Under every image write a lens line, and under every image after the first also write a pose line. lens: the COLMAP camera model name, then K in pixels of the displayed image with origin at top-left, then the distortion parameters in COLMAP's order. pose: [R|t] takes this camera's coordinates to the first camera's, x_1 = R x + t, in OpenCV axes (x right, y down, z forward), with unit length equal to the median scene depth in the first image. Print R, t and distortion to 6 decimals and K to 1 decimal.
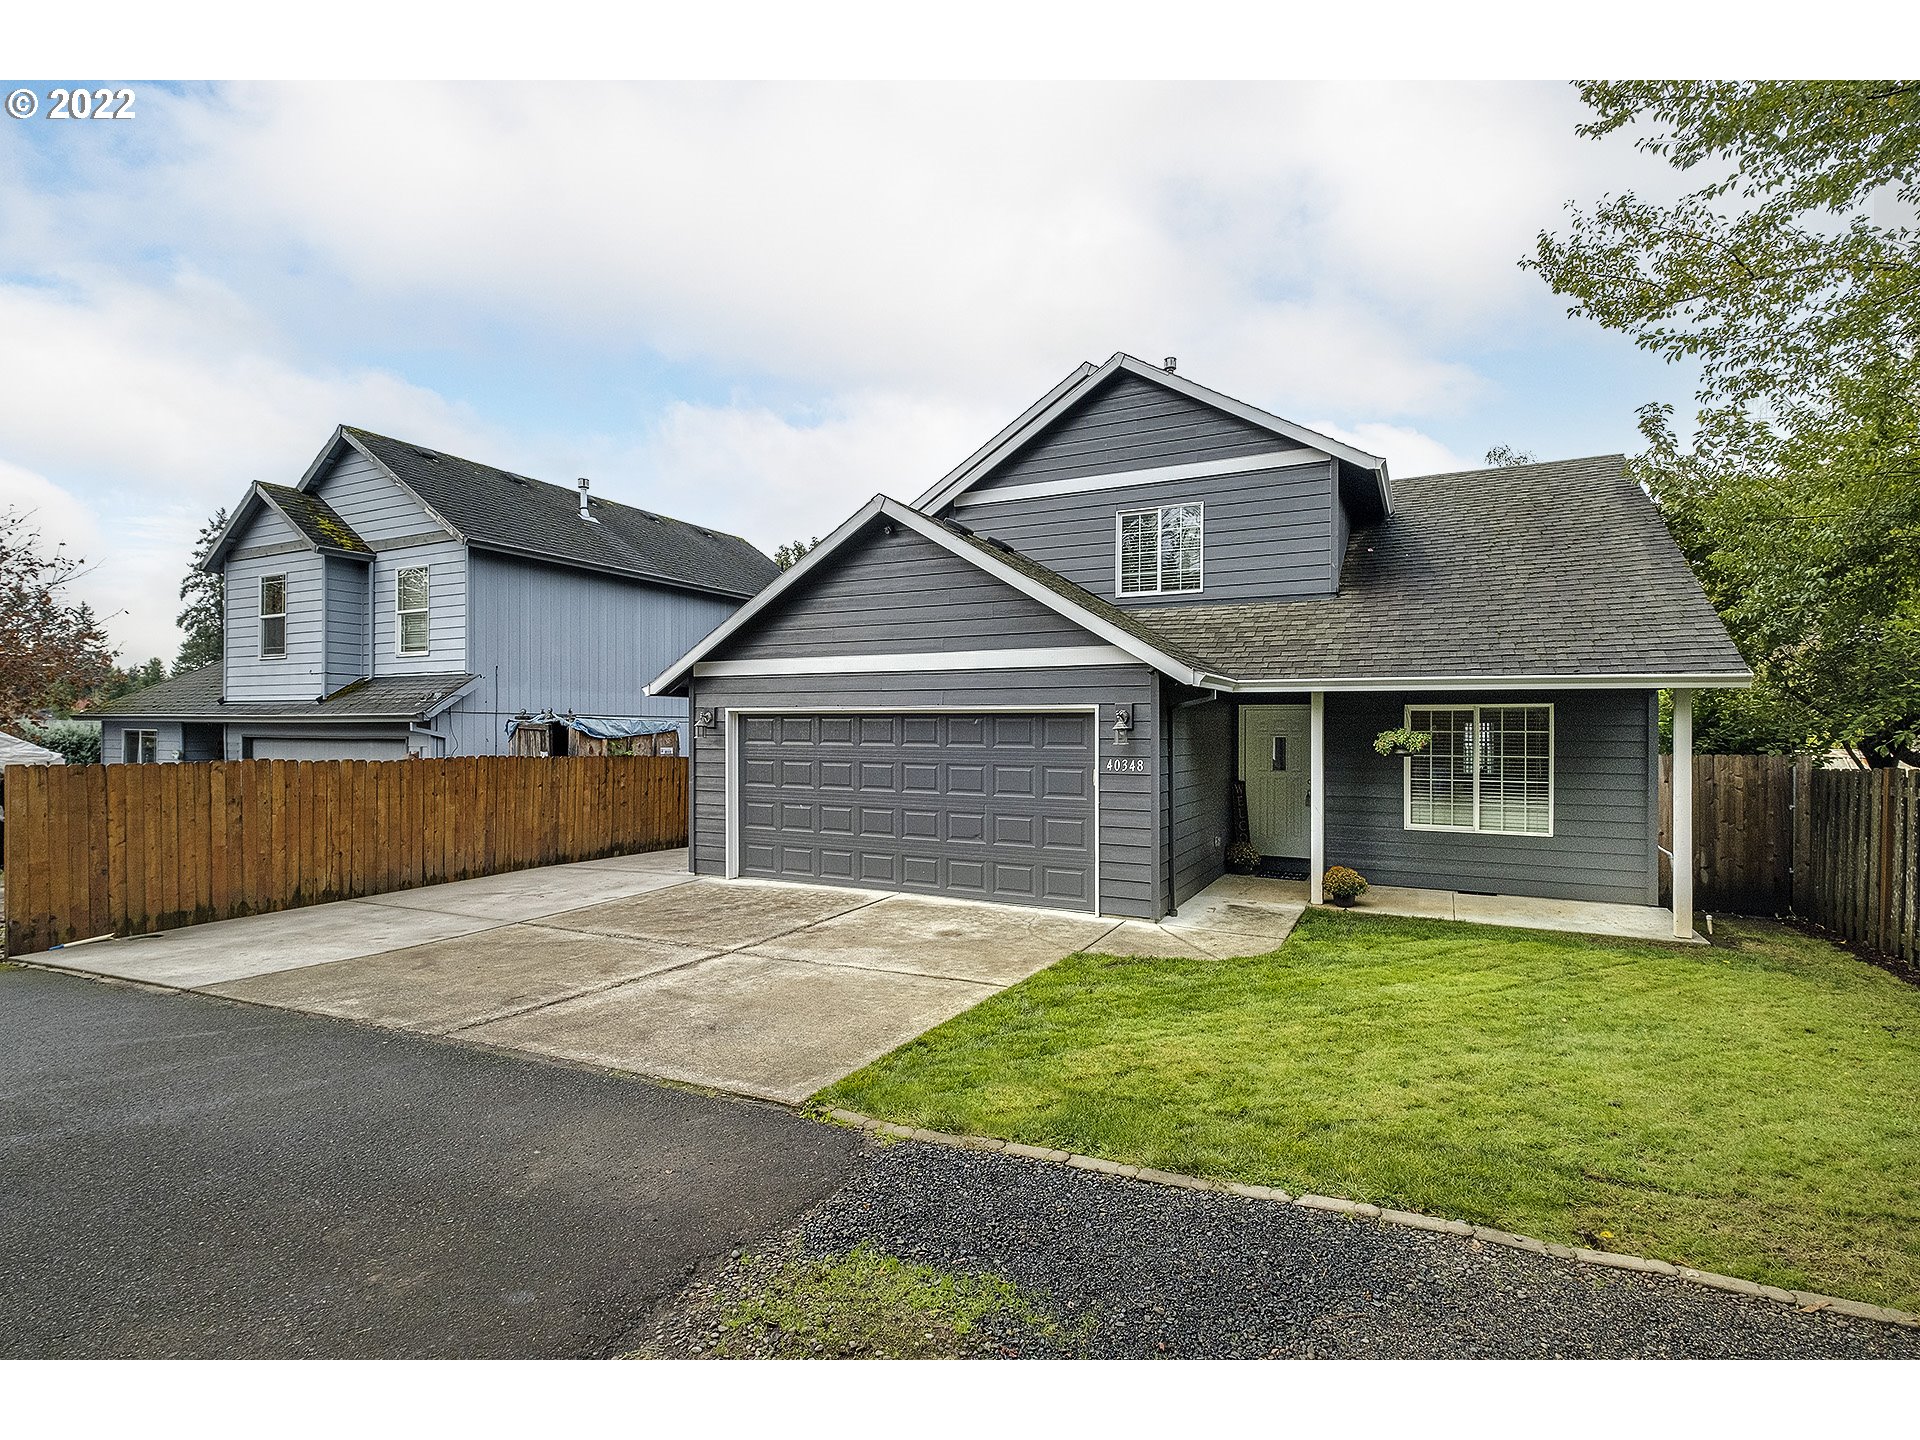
lens RADIAL K [[876.5, 0, 960.0], [0, 876.5, 720.0], [0, 0, 1]] dist [0.002222, 0.000147]
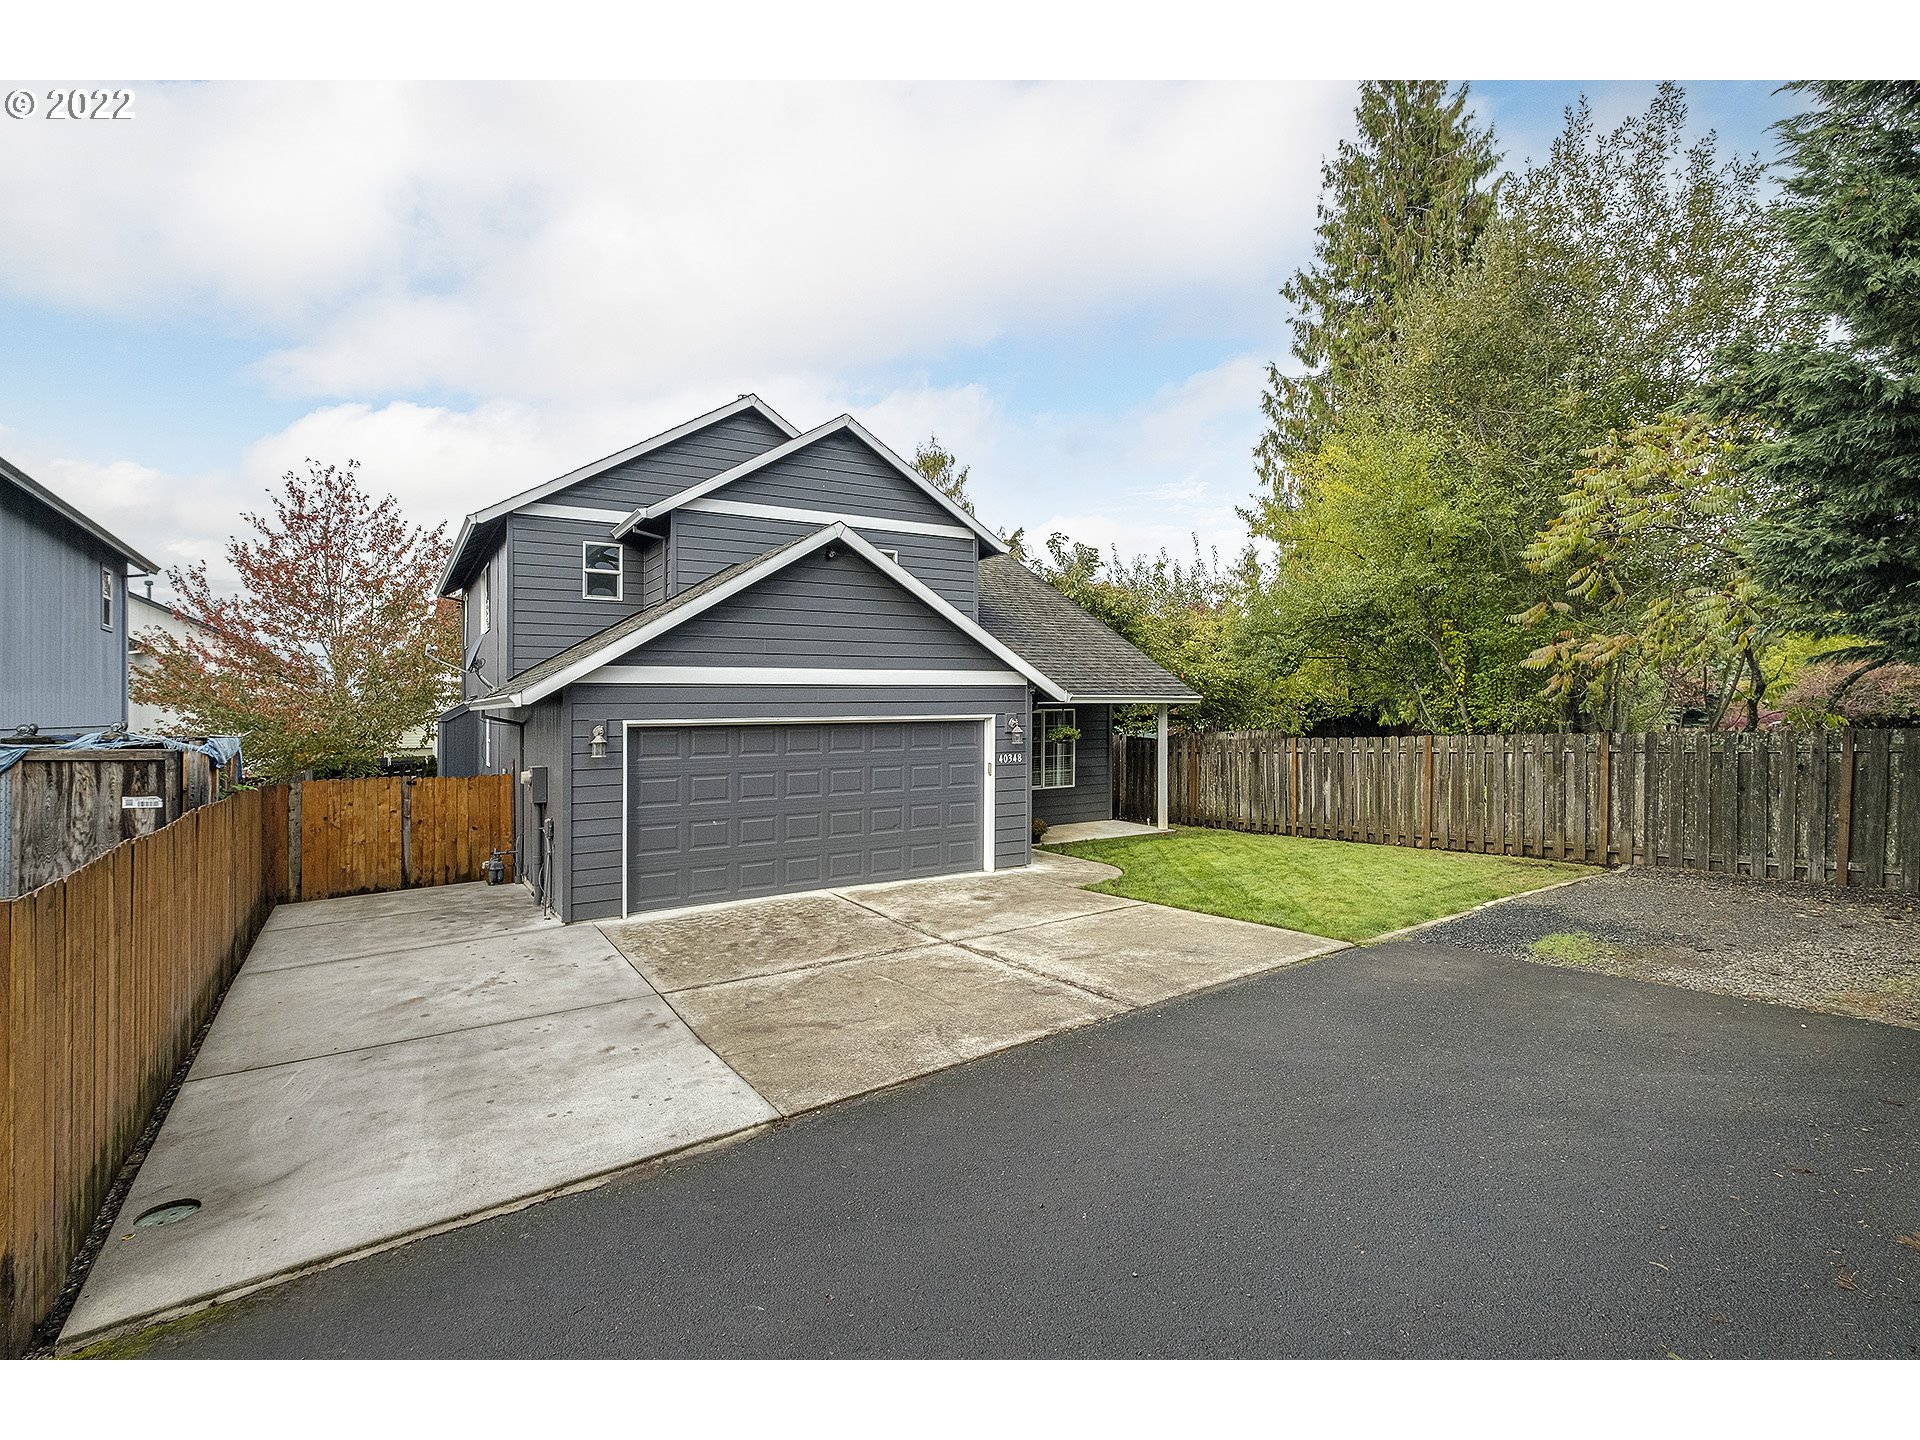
lens RADIAL K [[849.2, 0, 959.8], [0, 849.2, 724.4], [0, 0, 1]] dist [-0.000293, -0.006187]
pose [[0.552717, -0.017971, 0.833175, -1.200585], [0.014672, 0.999822, 0.011832, -0.022771], [-0.833240, 0.005685, 0.552883, 0.418303]]
